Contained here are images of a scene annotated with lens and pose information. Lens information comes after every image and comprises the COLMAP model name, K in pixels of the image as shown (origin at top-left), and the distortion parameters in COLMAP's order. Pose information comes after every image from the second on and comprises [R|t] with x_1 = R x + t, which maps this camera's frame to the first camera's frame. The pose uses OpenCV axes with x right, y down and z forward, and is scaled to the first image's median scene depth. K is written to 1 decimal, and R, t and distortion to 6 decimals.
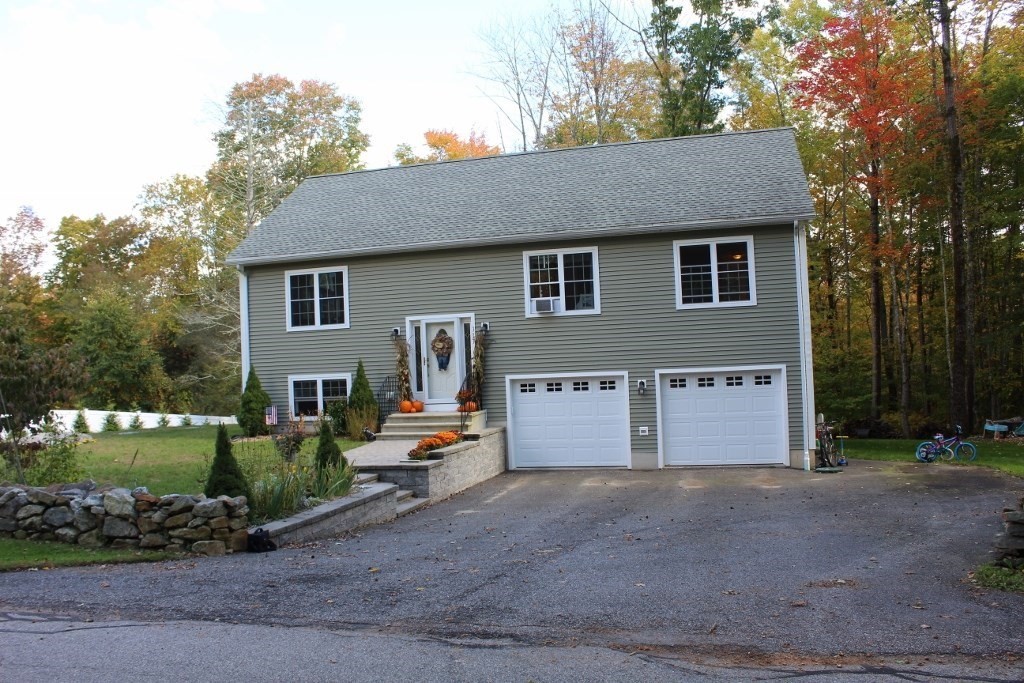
lens RADIAL K [[821.9, 0, 512.0], [0, 821.9, 341.5], [0, 0, 1]] dist [-0.163188, 0.134131]
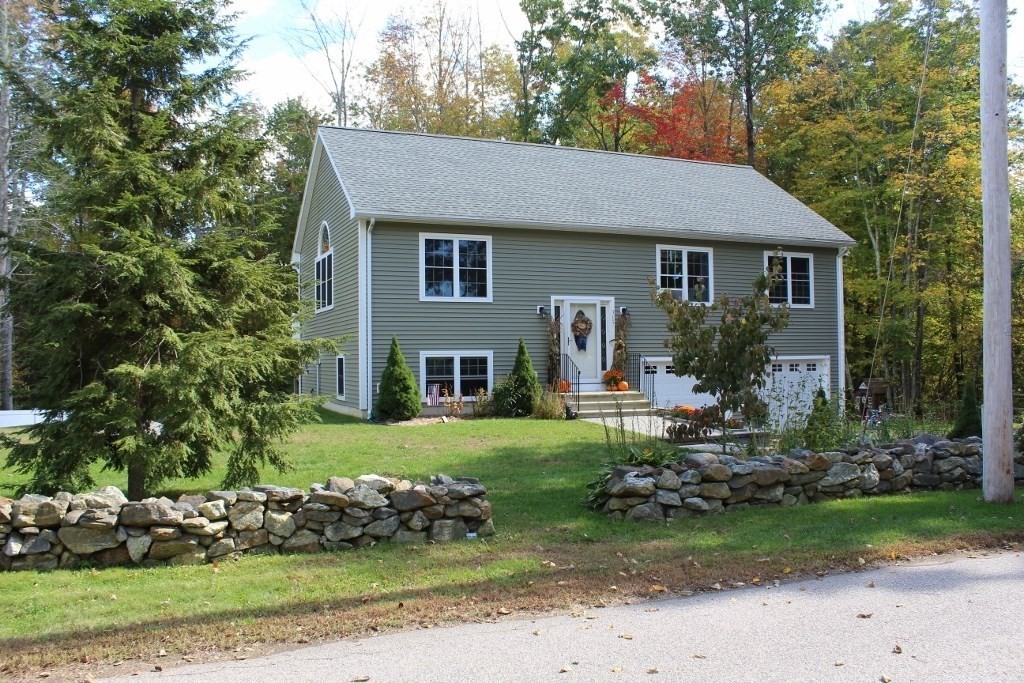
lens RADIAL K [[851.7, 0, 506.1], [0, 851.7, 346.3], [0, 0, 1]] dist [-0.170946, 0.159119]
pose [[0.800483, 0.038733, 0.598103, -0.767054], [-0.045567, 0.998954, -0.003707, 0.036451], [-0.597621, -0.024287, 0.801411, 0.205611]]
